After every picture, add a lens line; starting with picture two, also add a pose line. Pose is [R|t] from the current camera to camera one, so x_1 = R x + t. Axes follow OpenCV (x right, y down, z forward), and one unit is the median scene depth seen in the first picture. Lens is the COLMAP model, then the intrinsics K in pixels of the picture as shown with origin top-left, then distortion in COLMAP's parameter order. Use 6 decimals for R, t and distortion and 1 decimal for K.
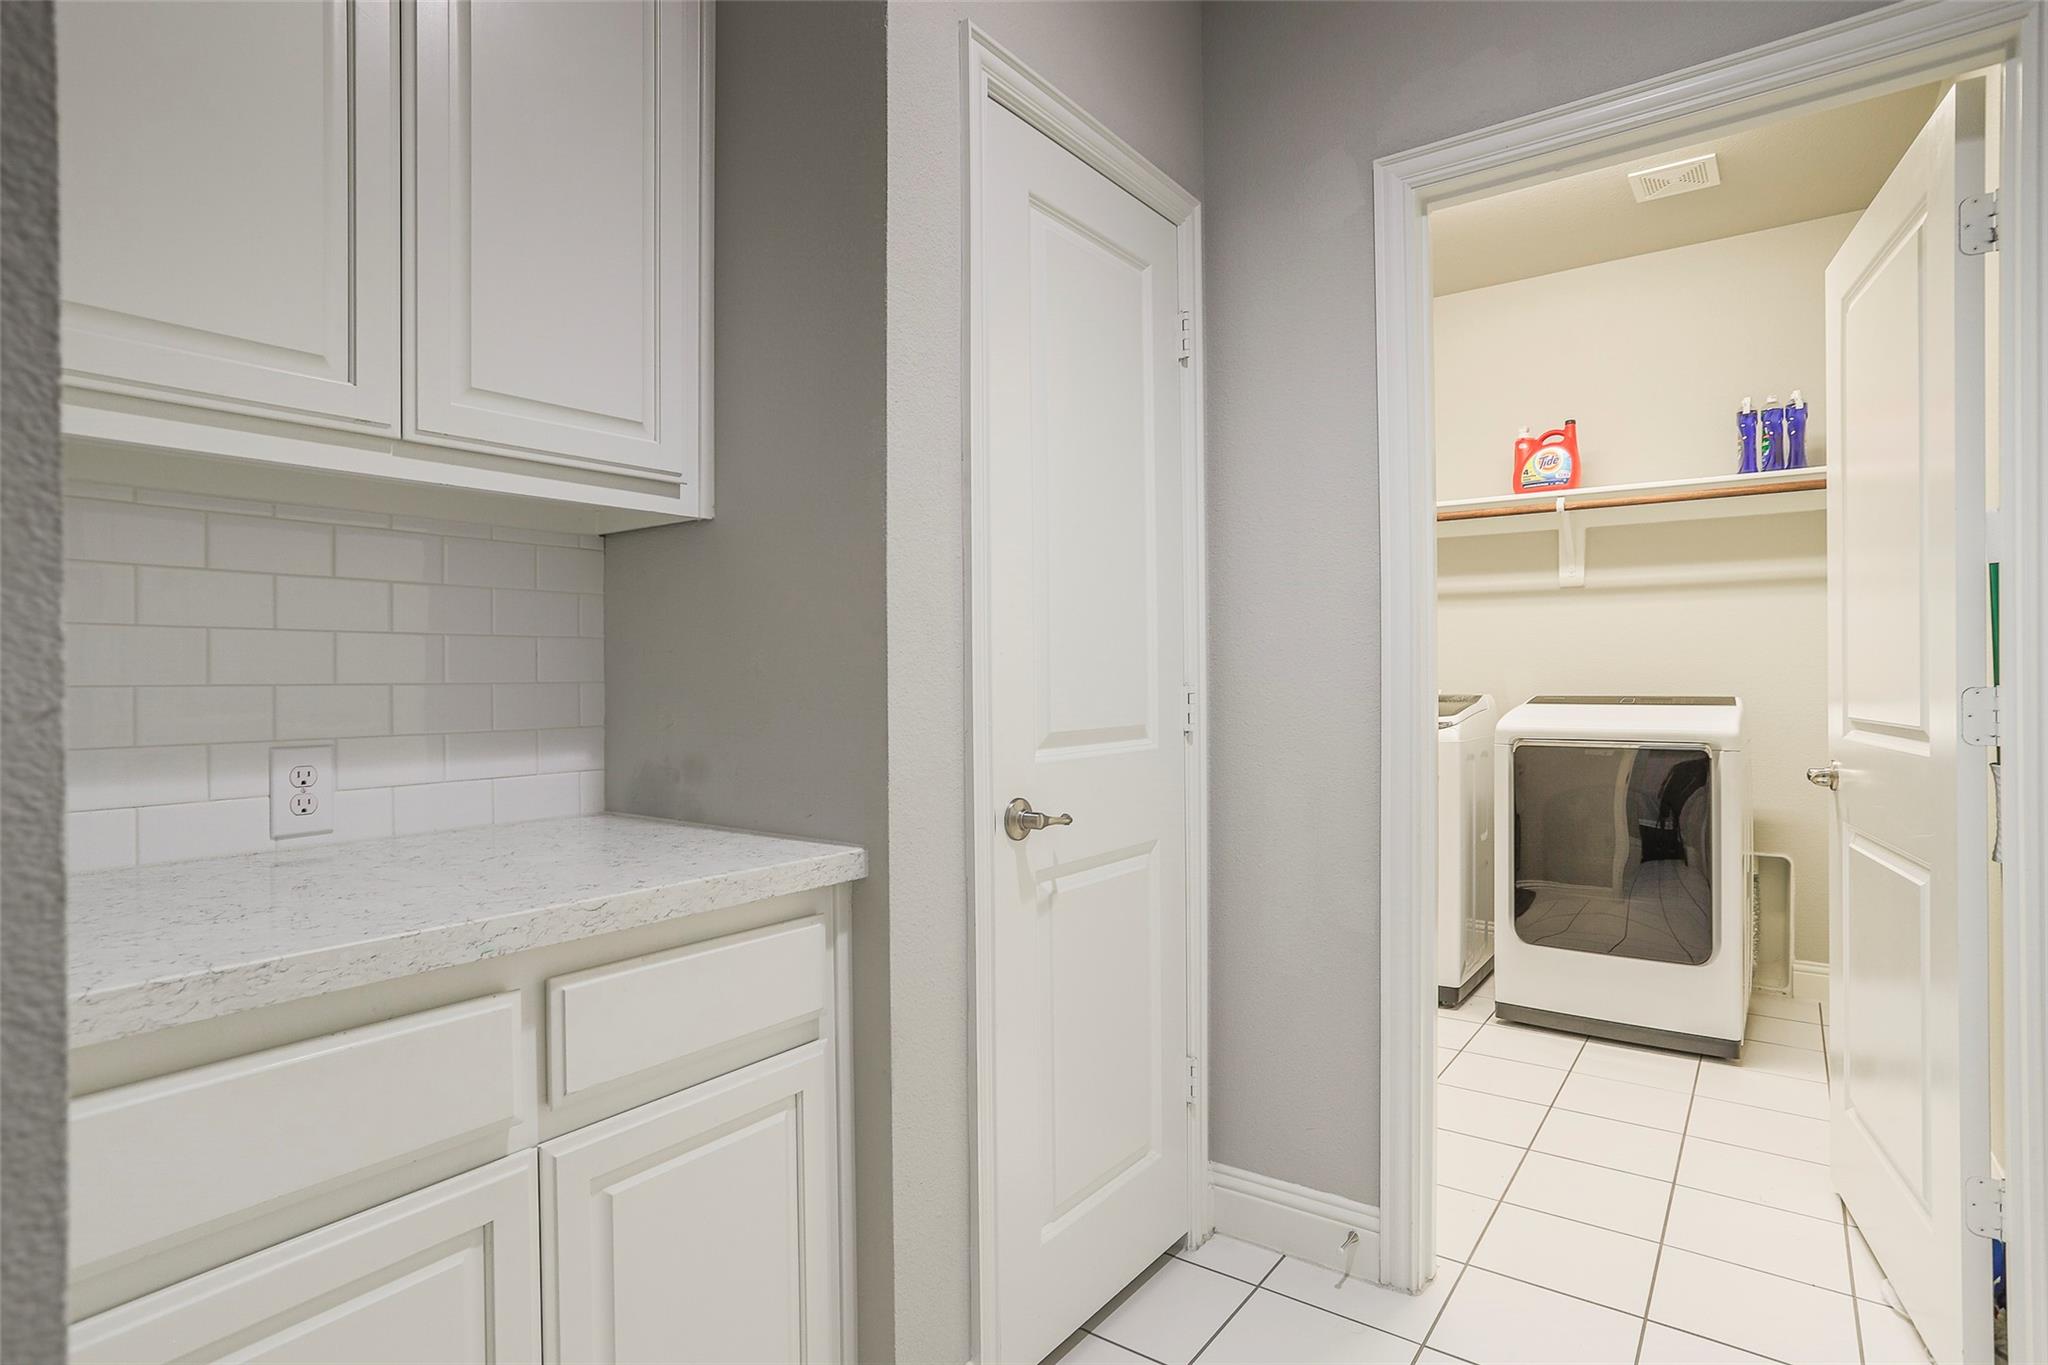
lens RADIAL K [[1046.7, 0, 996.6], [0, 1046.7, 680.1], [0, 0, 1]] dist [-0.052359, 0.029164]
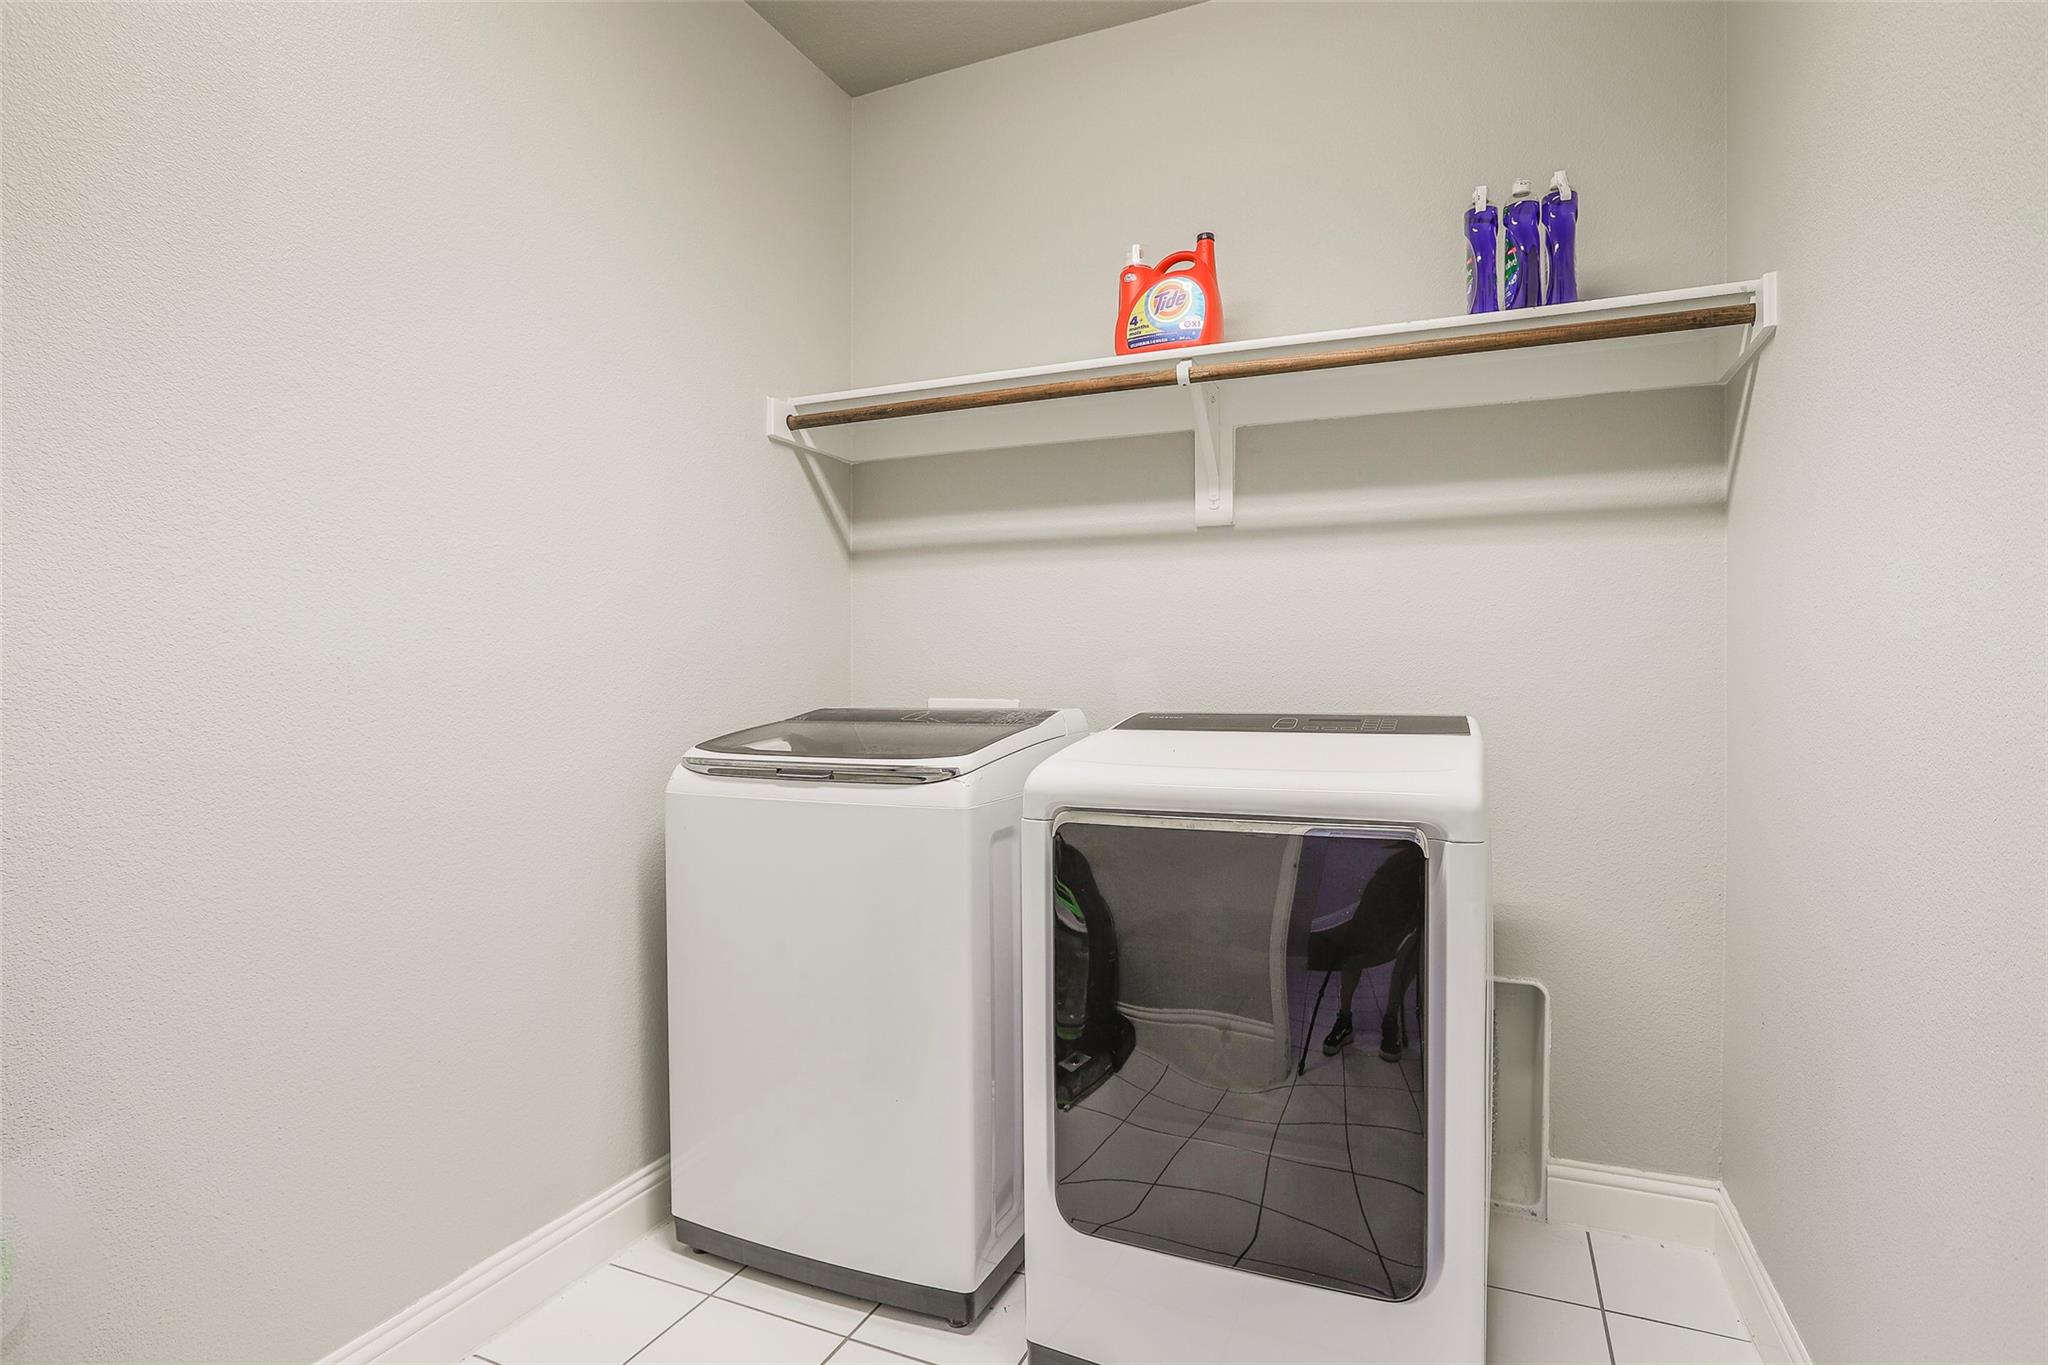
lens RADIAL K [[1046.7, 0, 996.6], [0, 1046.7, 680.1], [0, 0, 1]] dist [-0.052359, 0.029164]
pose [[0.976047, -0.000544, 0.217558, 0.340147], [-0.000029, 0.999997, 0.002631, -0.003582], [-0.217559, -0.002575, 0.976044, 0.492807]]
